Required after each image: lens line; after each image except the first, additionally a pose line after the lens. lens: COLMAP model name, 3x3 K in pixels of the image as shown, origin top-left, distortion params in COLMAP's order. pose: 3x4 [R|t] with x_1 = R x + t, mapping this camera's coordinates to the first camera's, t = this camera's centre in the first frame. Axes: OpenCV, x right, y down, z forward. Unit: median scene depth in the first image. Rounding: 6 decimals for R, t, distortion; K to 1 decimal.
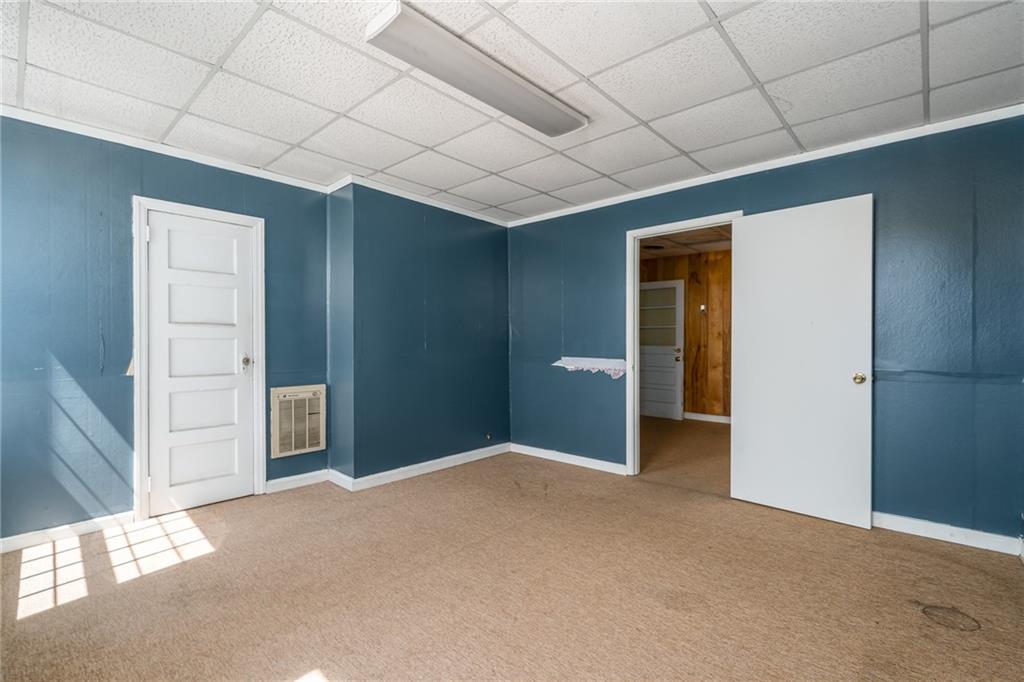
lens RADIAL K [[463.1, 0, 516.2], [0, 463.1, 340.6], [0, 0, 1]] dist [0.000753, -0.000547]
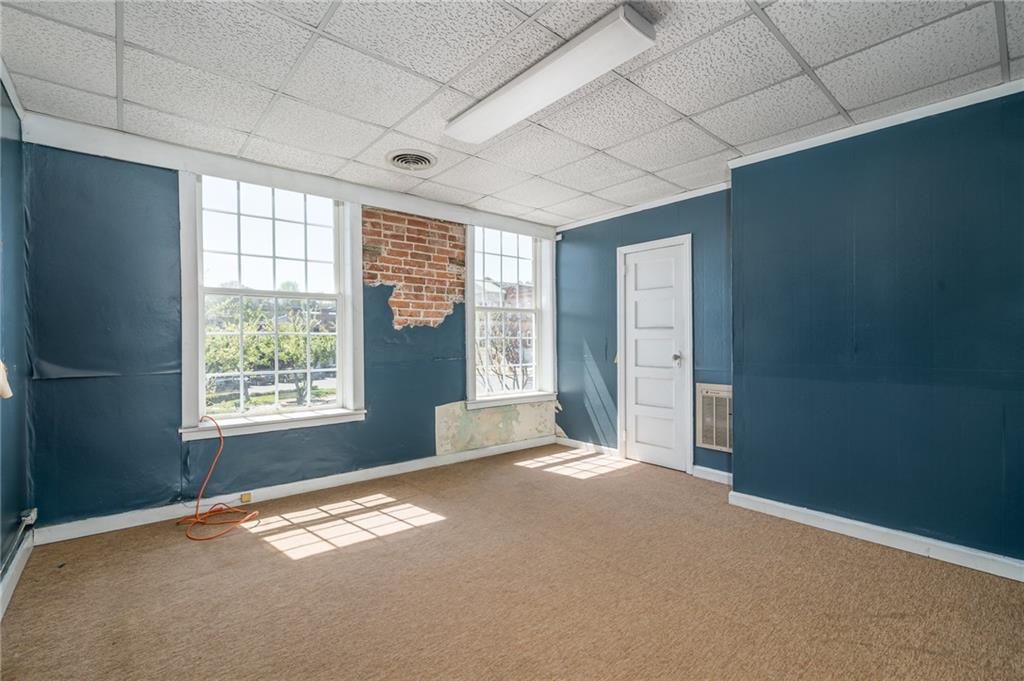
lens RADIAL K [[463.1, 0, 517.2], [0, 463.1, 343.1], [0, 0, 1]] dist [0.000753, -0.000547]
pose [[-0.124224, 0.006473, -0.992233, 0.725114], [0.002939, 0.999977, 0.006156, -0.002145], [0.992250, -0.002151, -0.124240, 0.813423]]
